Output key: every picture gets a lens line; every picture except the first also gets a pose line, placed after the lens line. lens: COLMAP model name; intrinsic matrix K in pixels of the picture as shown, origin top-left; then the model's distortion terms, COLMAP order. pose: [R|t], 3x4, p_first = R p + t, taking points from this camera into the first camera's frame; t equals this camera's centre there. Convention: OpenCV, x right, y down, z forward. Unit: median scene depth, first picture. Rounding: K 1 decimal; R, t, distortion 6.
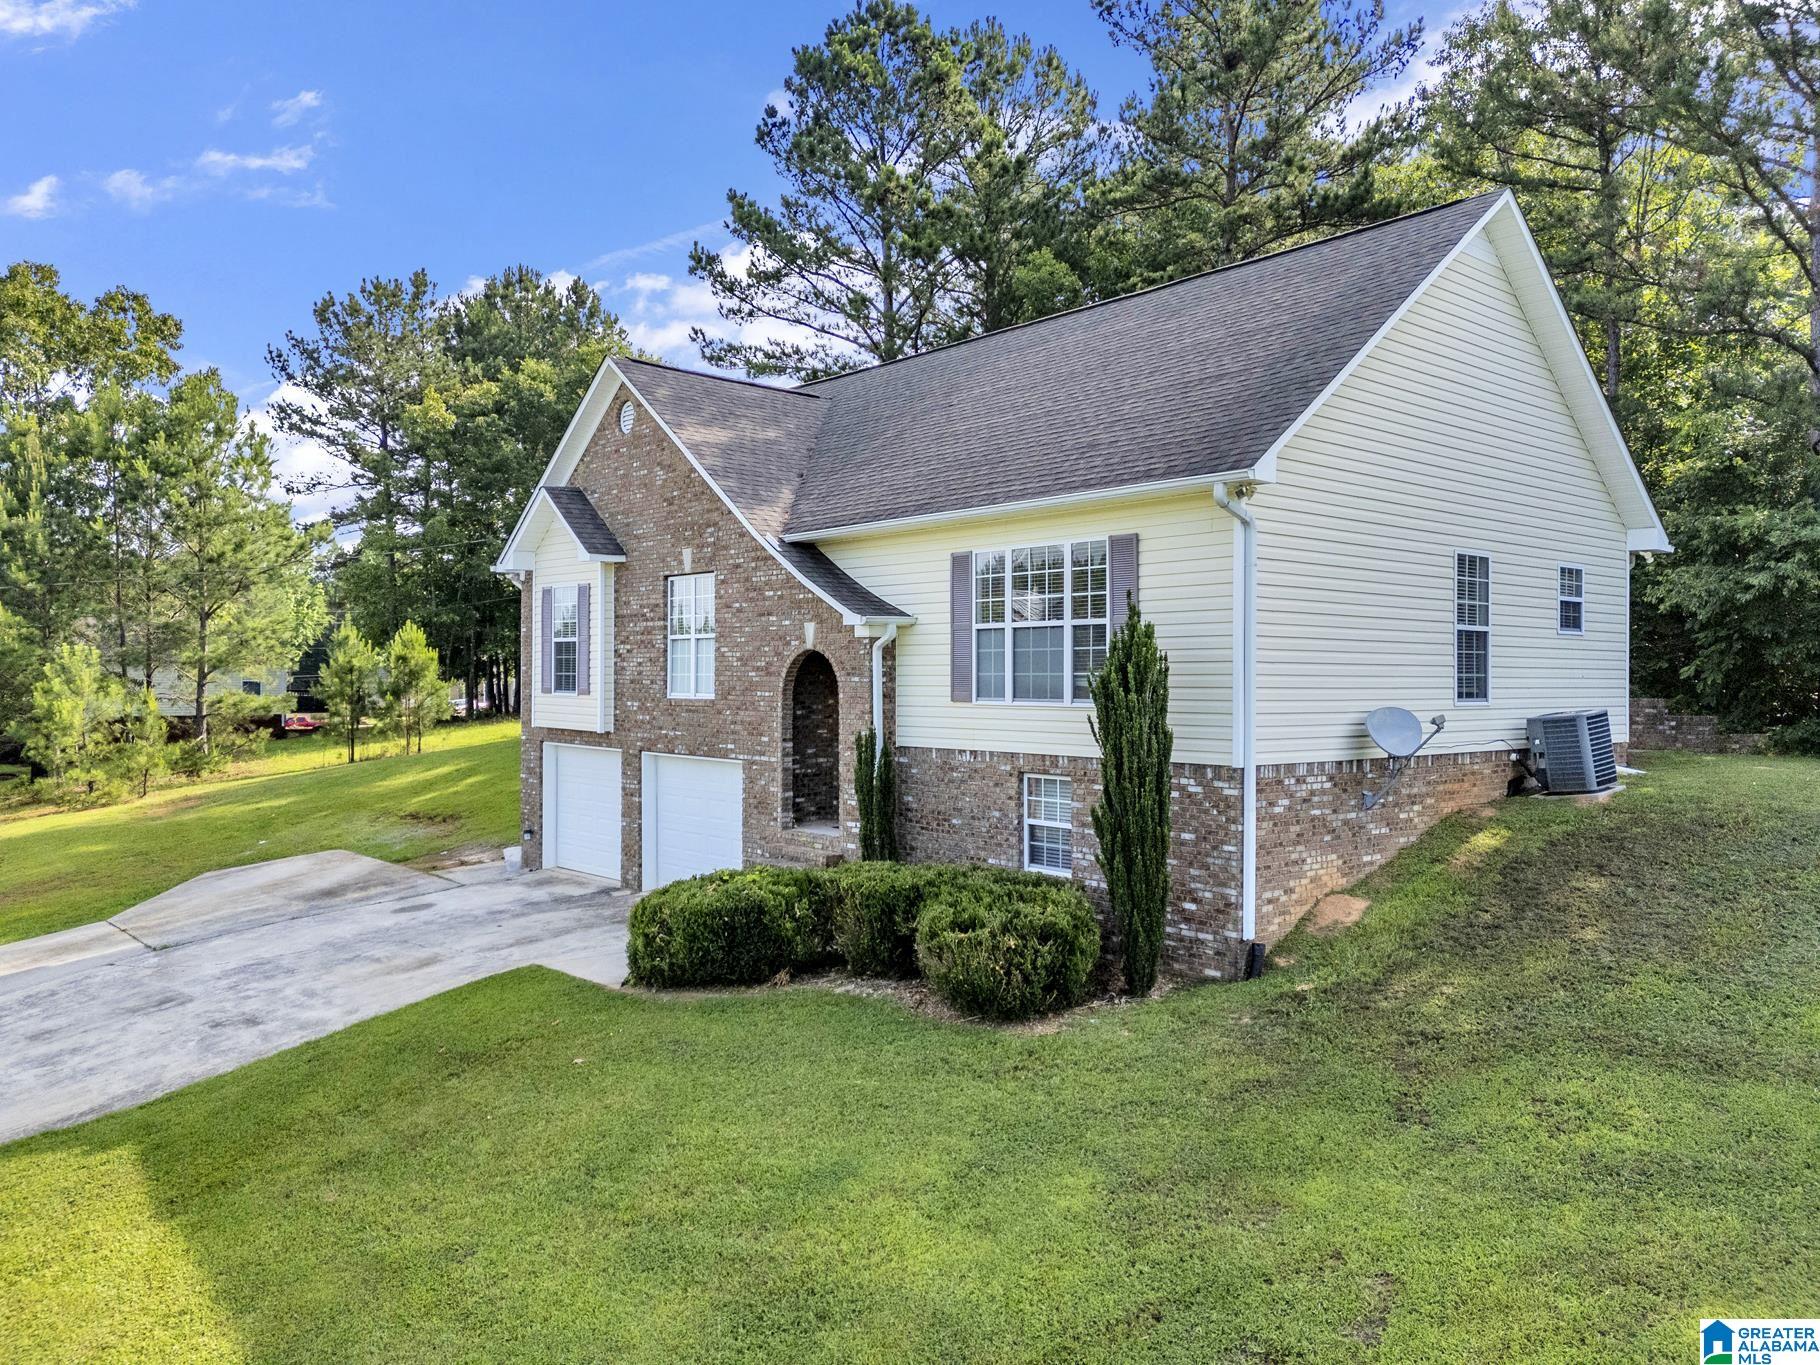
lens RADIAL K [[1308.8, 0, 909.0], [0, 1308.8, 687.2], [0, 0, 1]] dist [0.163955, -0.283868]
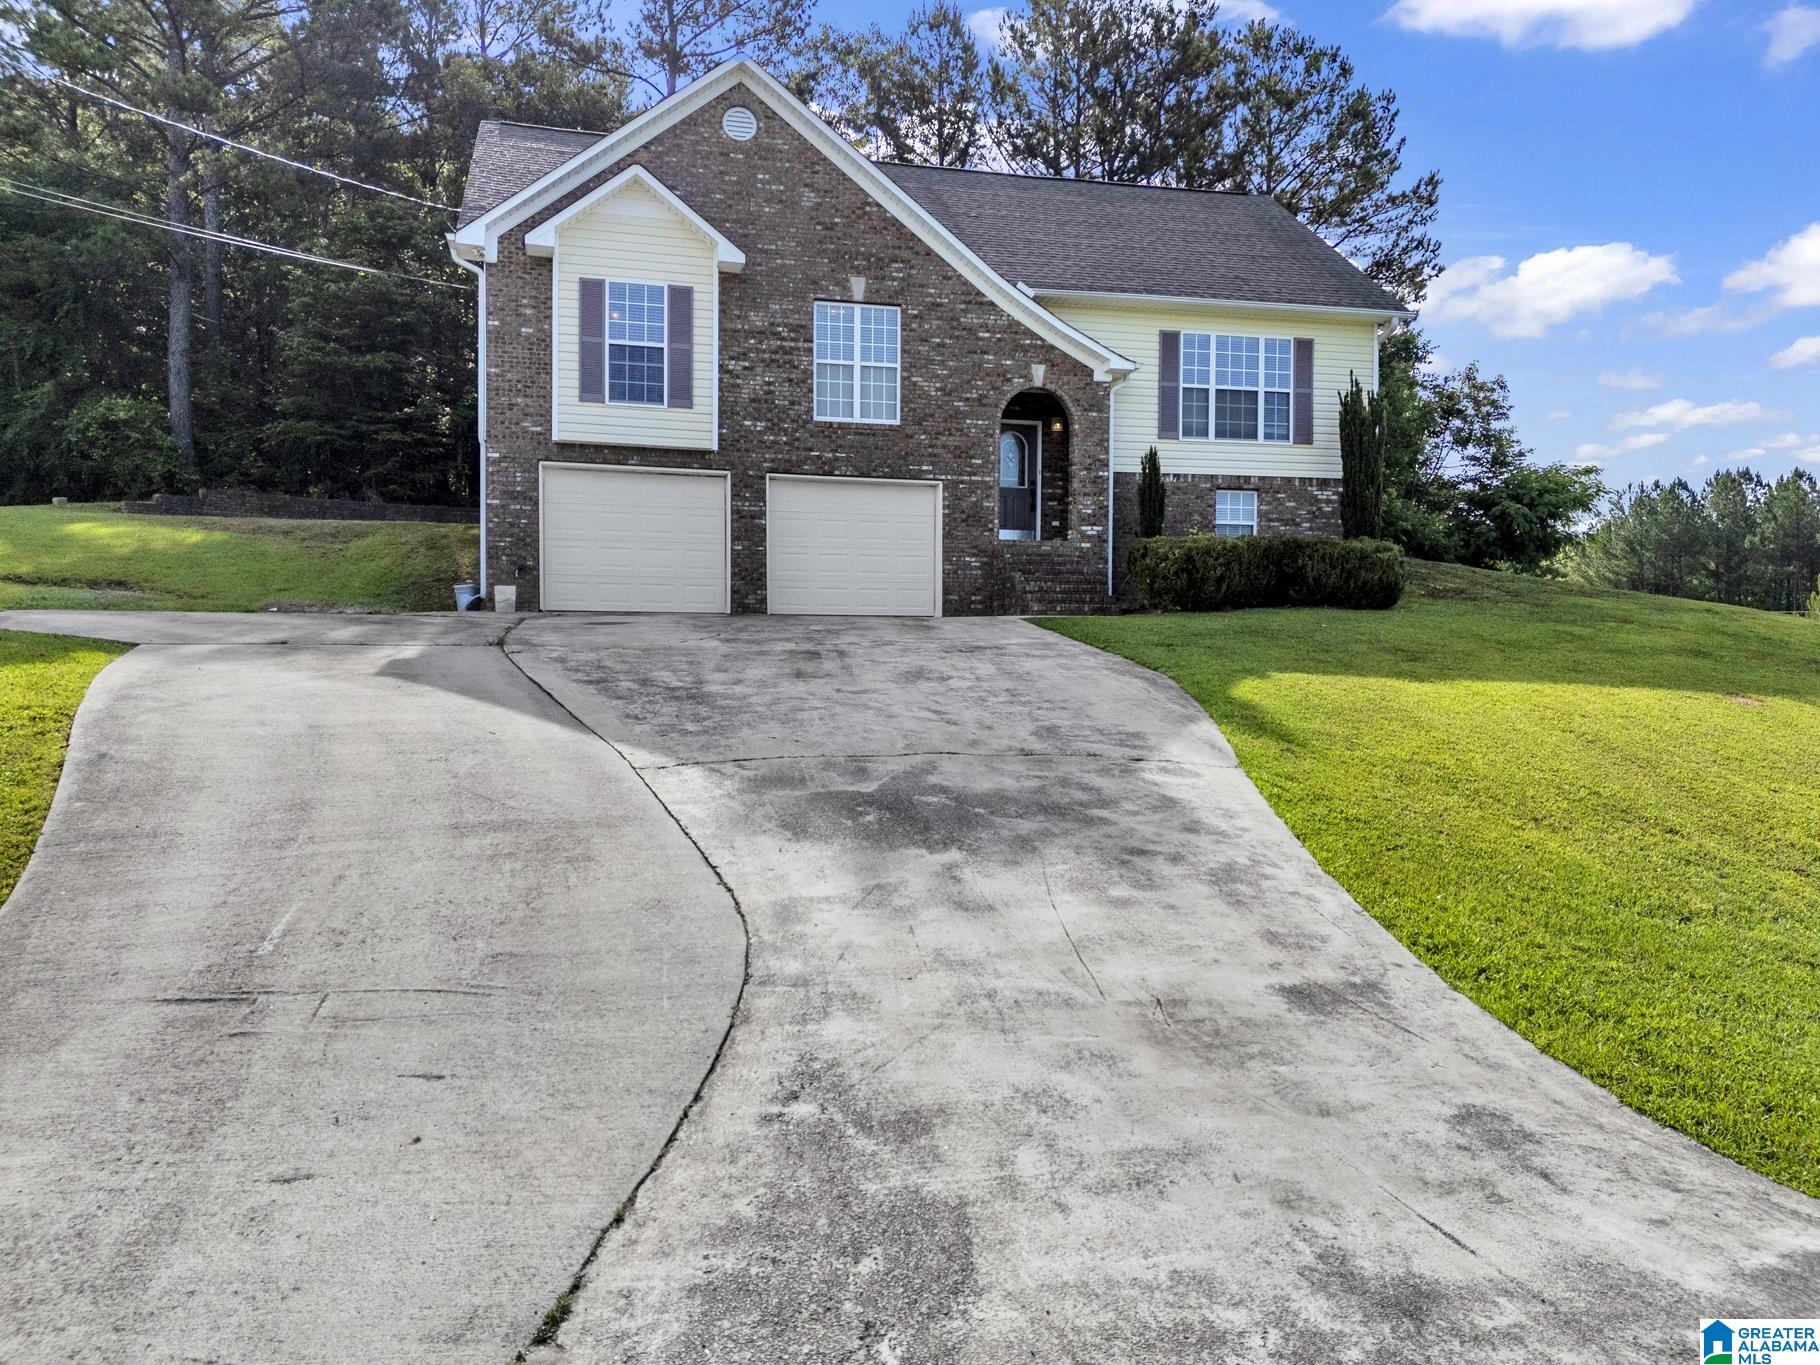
lens RADIAL K [[1308.8, 0, 909.0], [0, 1308.8, 687.2], [0, 0, 1]] dist [0.163955, -0.283868]
pose [[0.481153, -0.004587, 0.876625, -1.187676], [0.005047, 0.999984, 0.002462, 0.241953], [-0.876622, 0.003240, 0.481168, 0.499452]]
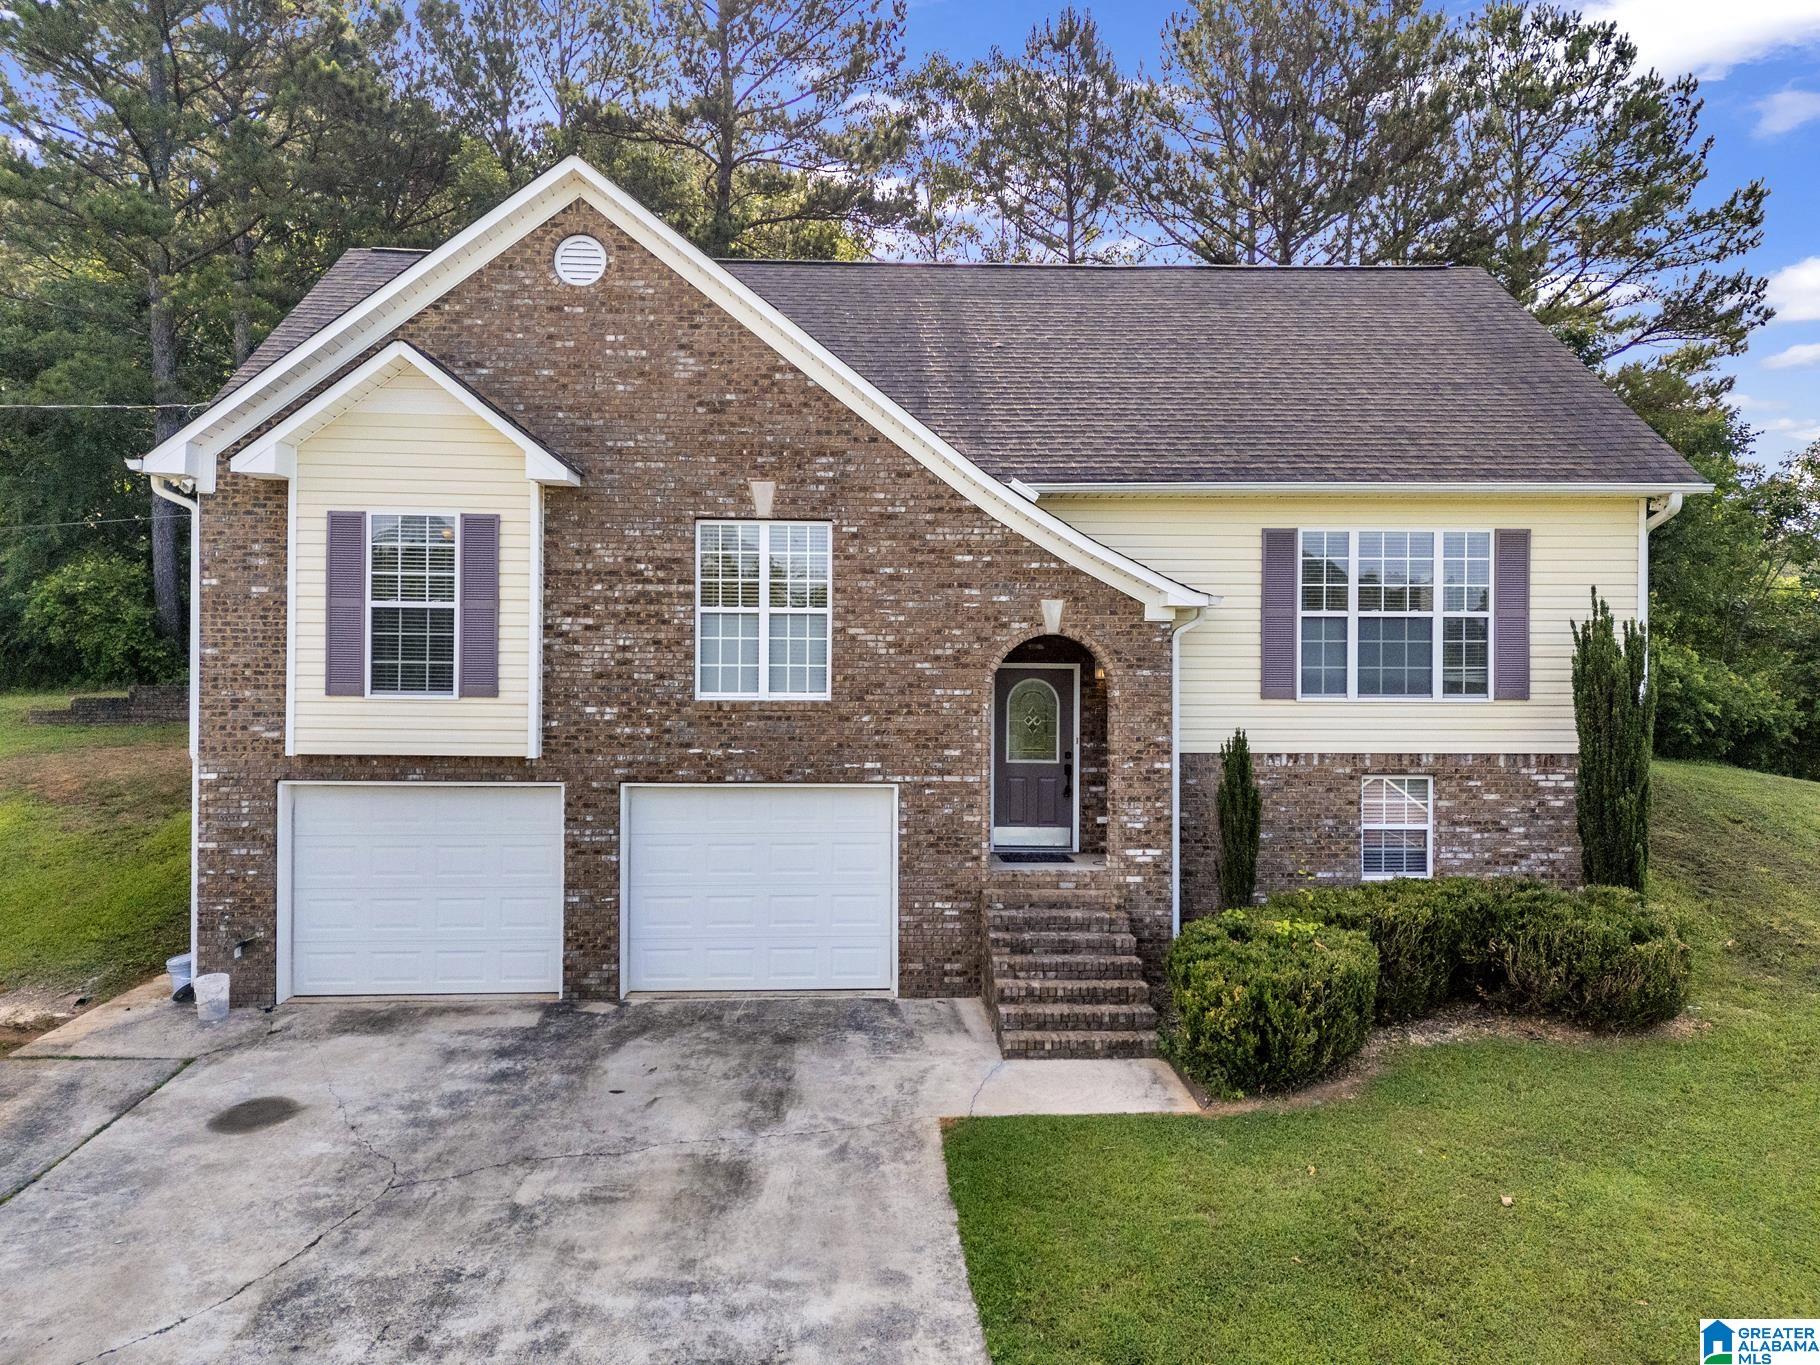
lens RADIAL K [[1306.6, 0, 921.0], [0, 1306.6, 689.1], [0, 0, 1]] dist [0.119559, -0.145163]
pose [[0.637514, -0.005283, 0.770421, -0.706789], [0.002921, 0.999986, 0.004440, -0.000097], [-0.770433, -0.000581, 0.637521, 0.550212]]
